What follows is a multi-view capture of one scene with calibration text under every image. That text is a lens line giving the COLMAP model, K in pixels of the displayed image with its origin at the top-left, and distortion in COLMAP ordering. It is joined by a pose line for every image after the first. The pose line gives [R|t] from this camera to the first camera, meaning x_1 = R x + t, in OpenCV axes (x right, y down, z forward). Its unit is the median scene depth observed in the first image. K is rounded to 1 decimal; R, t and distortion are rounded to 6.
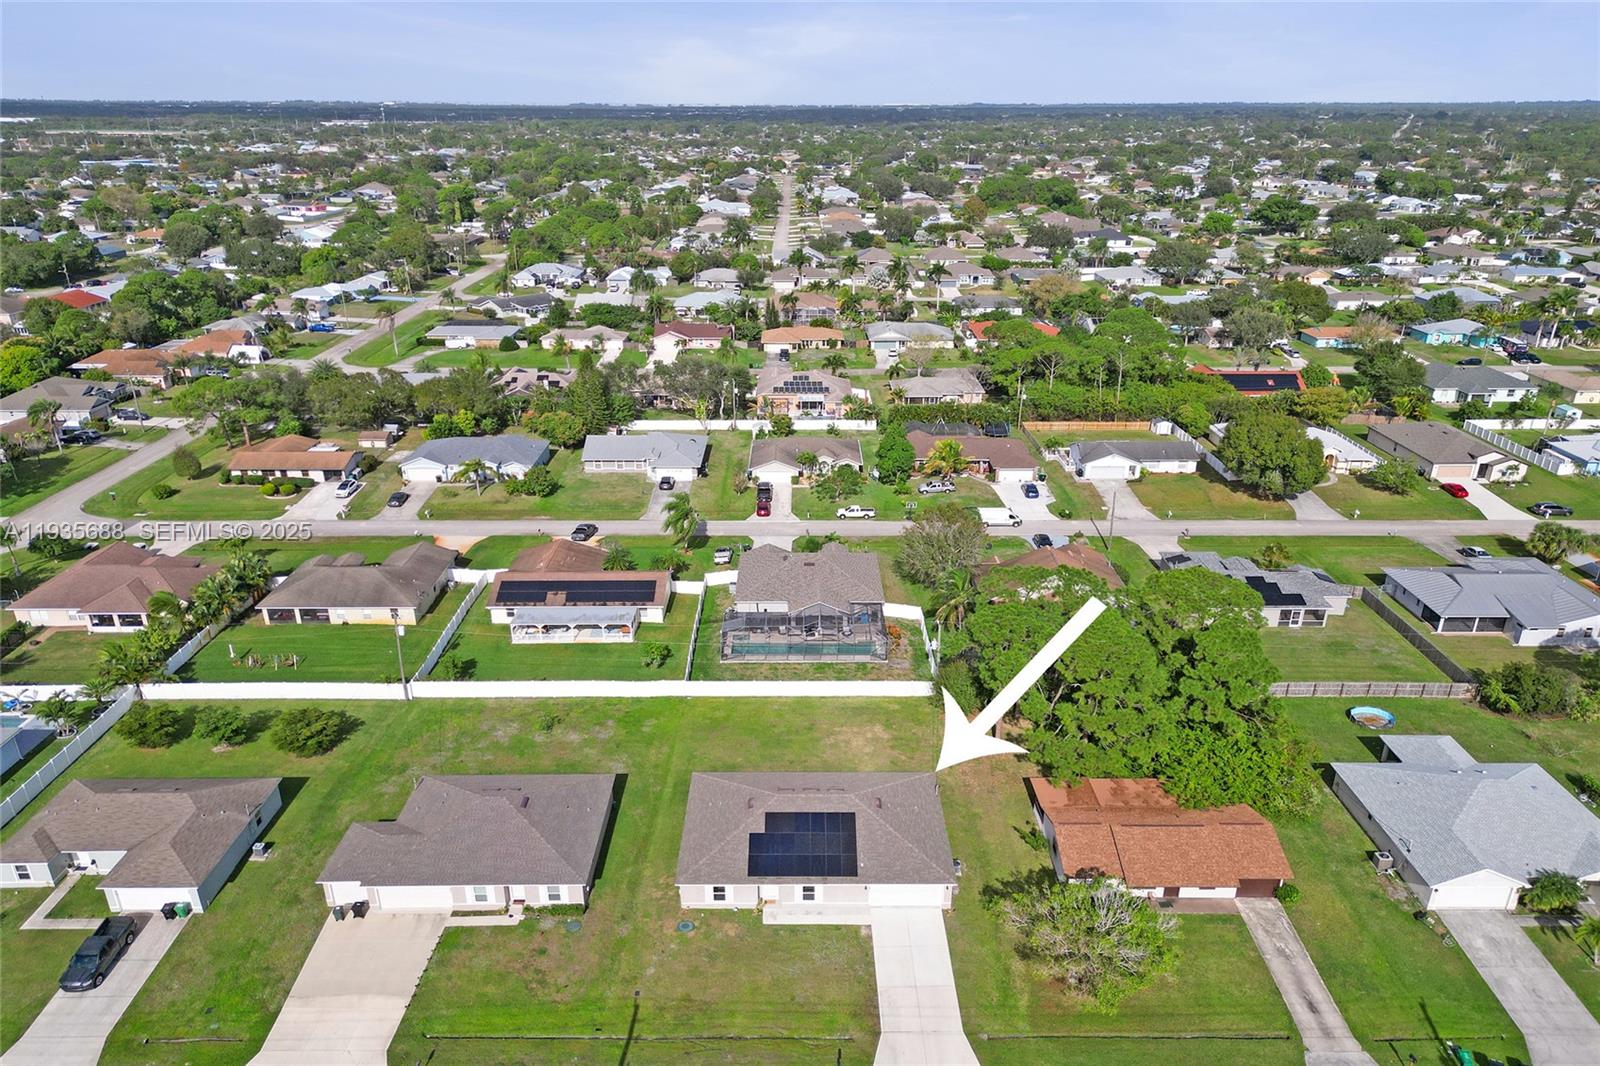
lens RADIAL K [[1150.4, 0, 800.1], [0, 1150.4, 583.4], [0, 0, 1]] dist [0.092170, -0.100825]
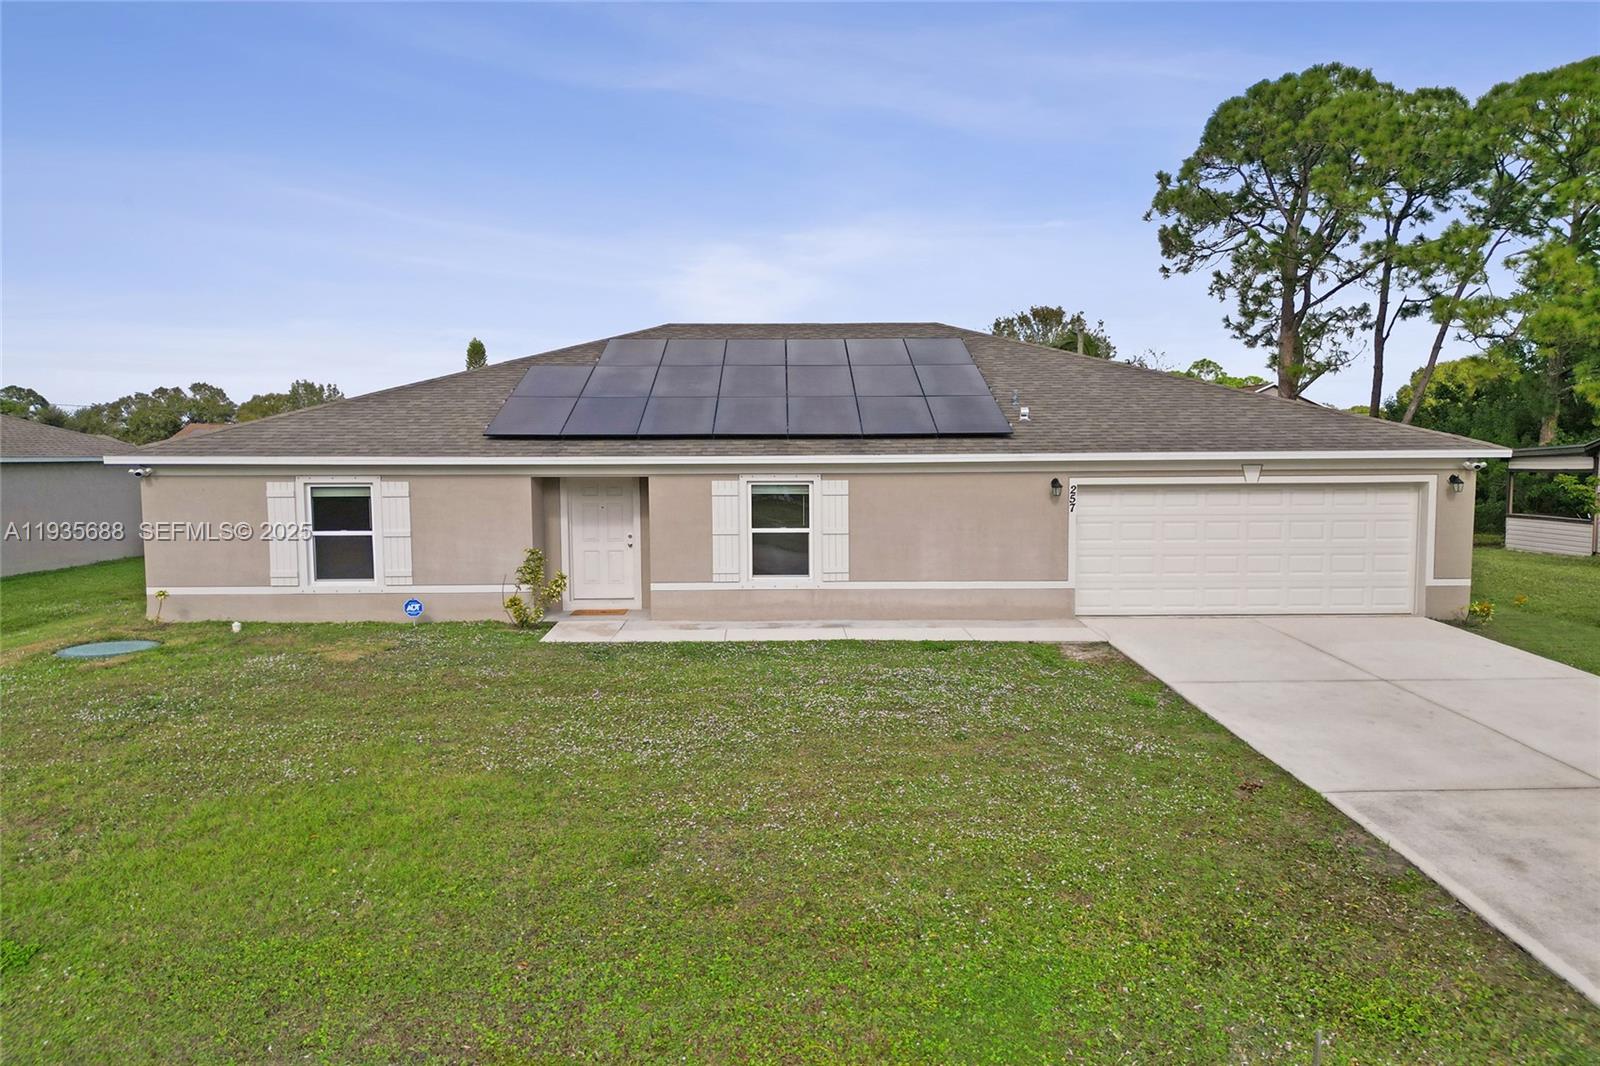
lens RADIAL K [[1150.4, 0, 800.1], [0, 1150.4, 583.4], [0, 0, 1]] dist [0.092170, -0.100825]
pose [[0.999652, -0.005875, 0.025699, 0.002713], [0.013444, 0.952160, -0.305304, 0.165077], [-0.022676, 0.305543, 0.951908, 0.391957]]
